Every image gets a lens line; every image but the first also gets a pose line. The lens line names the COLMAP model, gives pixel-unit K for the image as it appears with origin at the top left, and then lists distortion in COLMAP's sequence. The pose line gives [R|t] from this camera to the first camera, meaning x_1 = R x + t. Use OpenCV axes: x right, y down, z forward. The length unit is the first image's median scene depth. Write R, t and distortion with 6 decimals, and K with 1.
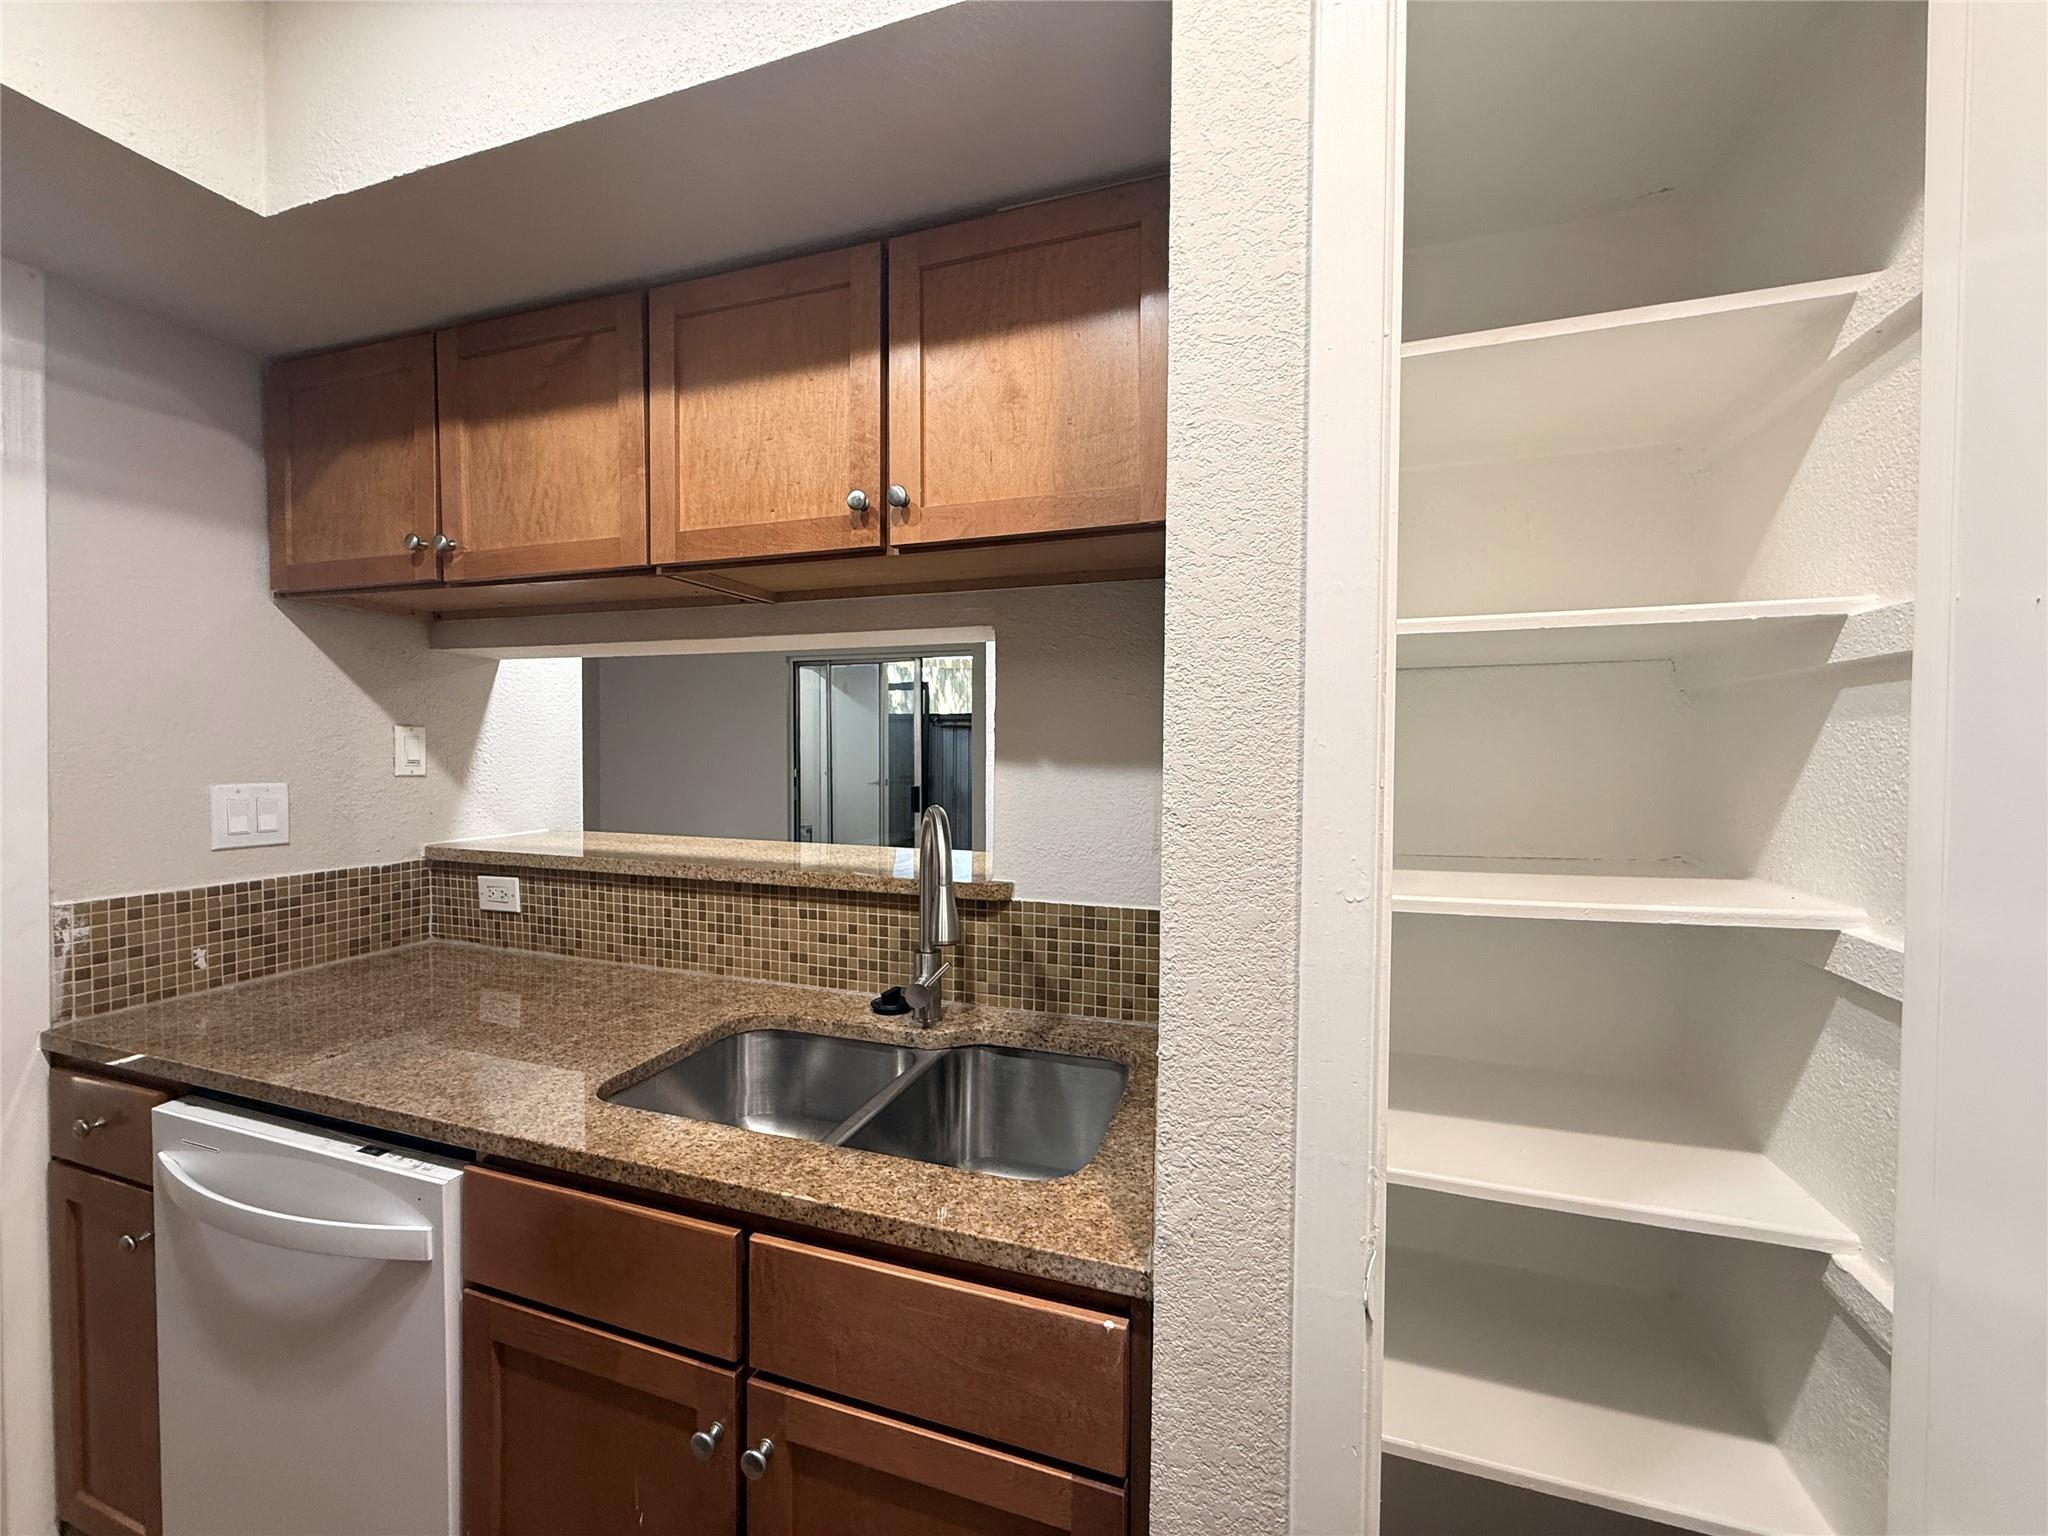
lens RADIAL K [[814.6, 0, 1024.2], [0, 814.6, 769.2], [0, 0, 1]] dist [-0.000743, 0.000581]
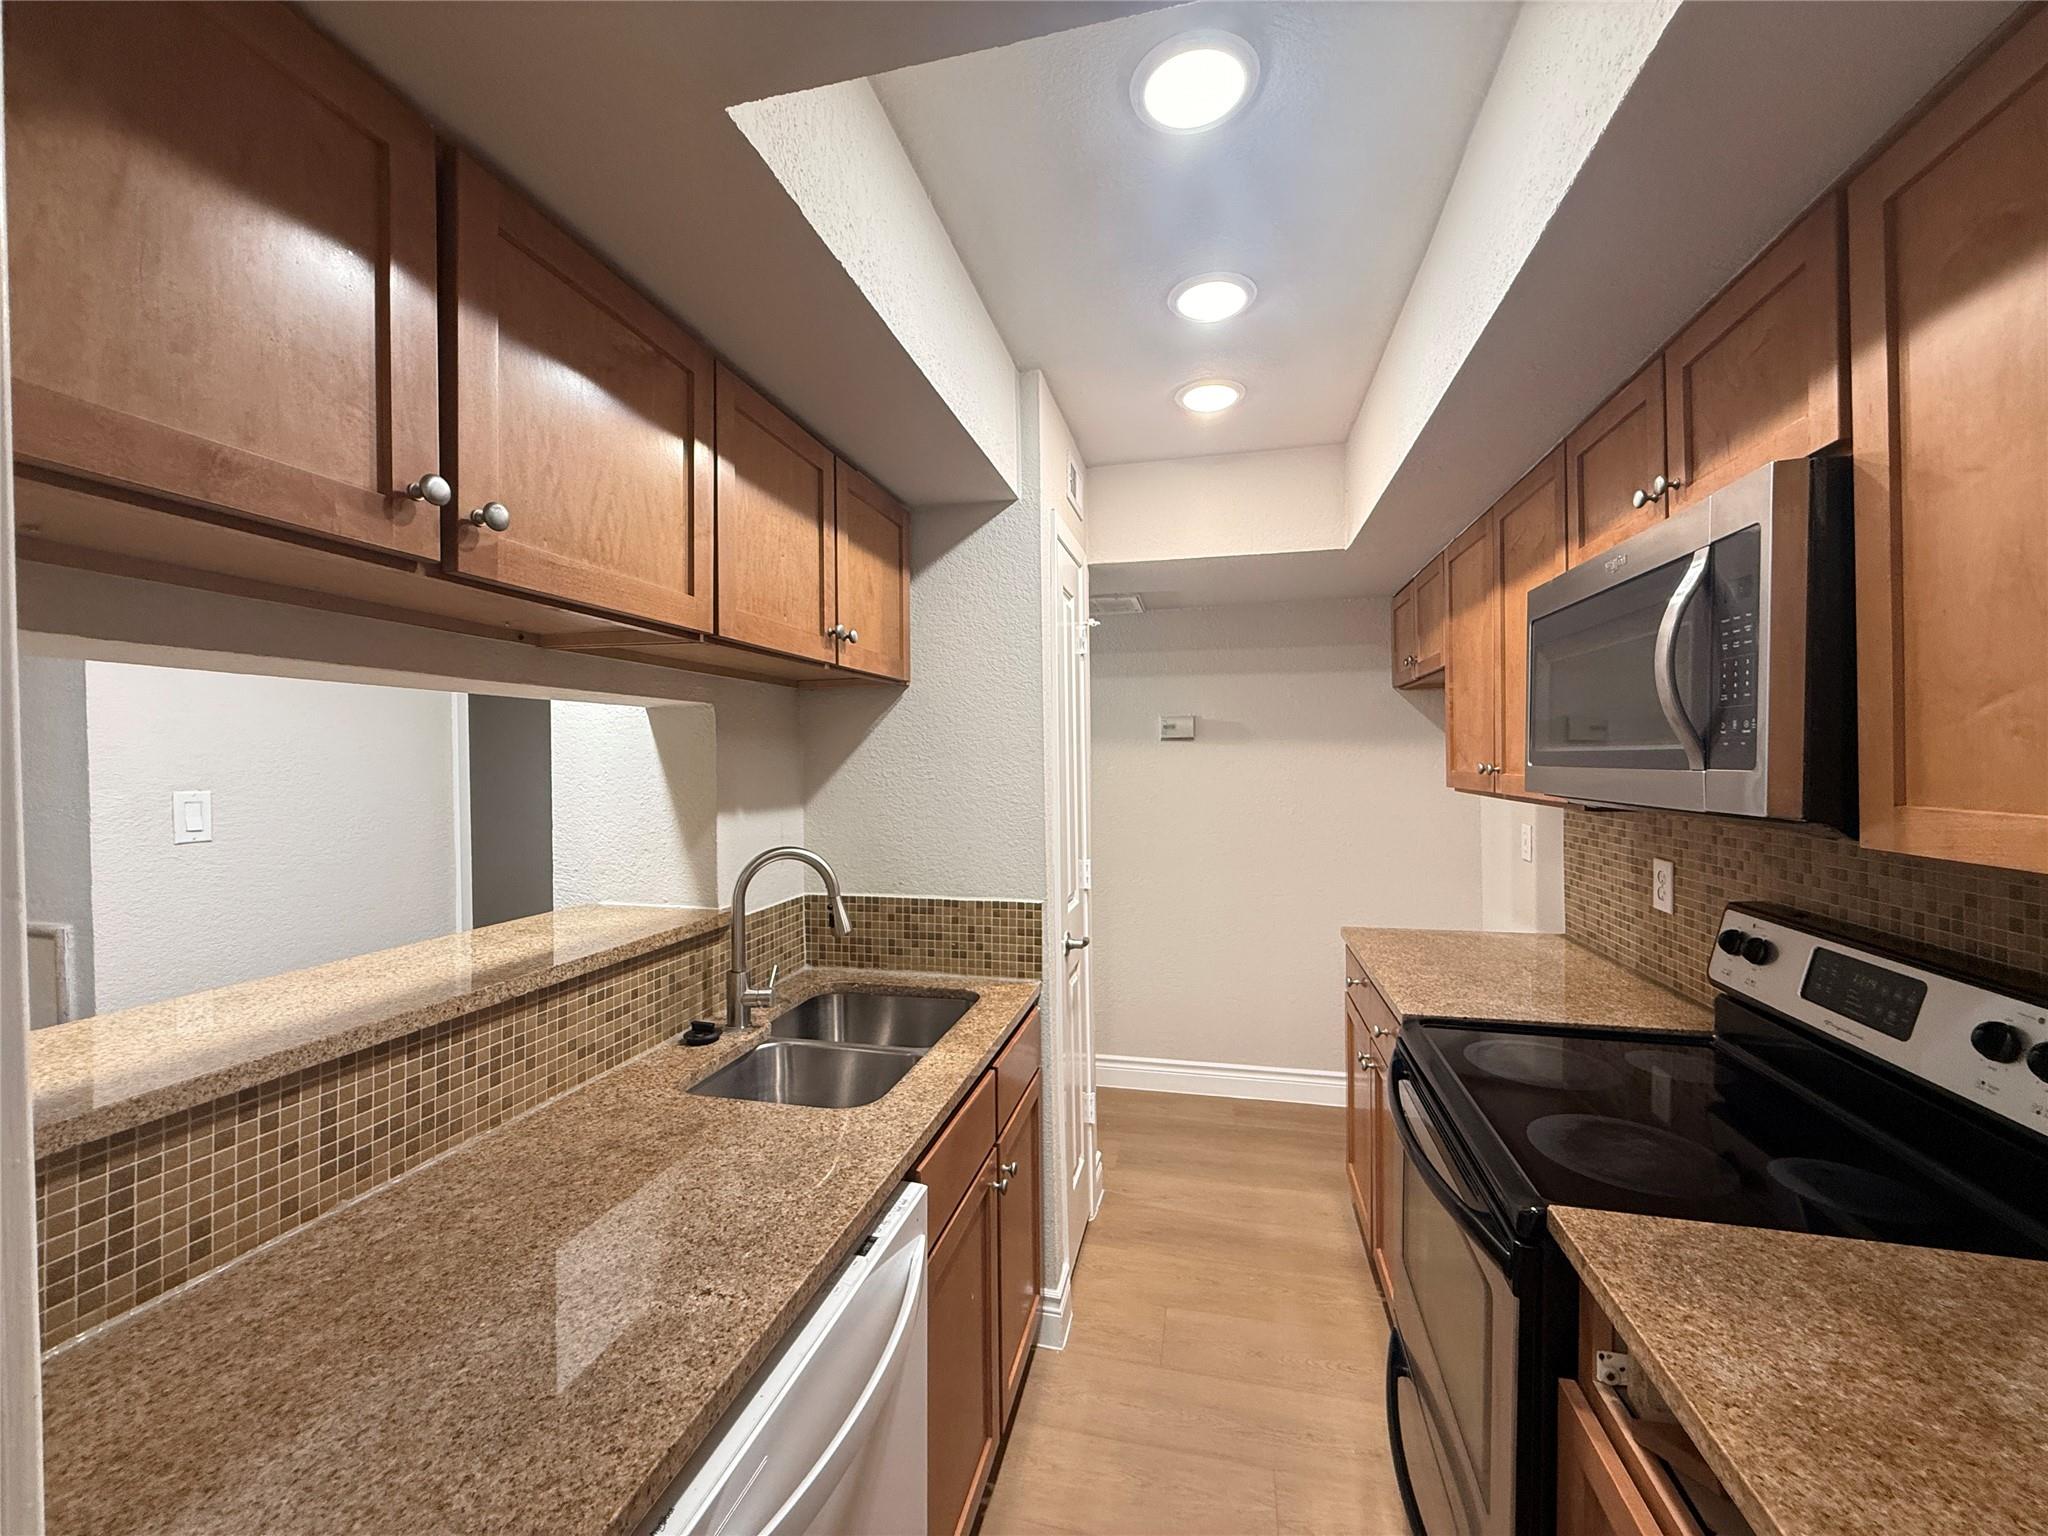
lens RADIAL K [[814.6, 0, 1025.7], [0, 814.6, 761.6], [0, 0, 1]] dist [-0.000743, 0.000581]
pose [[-0.094481, -0.010361, 0.995473, -1.209883], [0.030211, 0.999455, 0.013269, -0.082952], [-0.995068, 0.031328, -0.094117, 0.596540]]
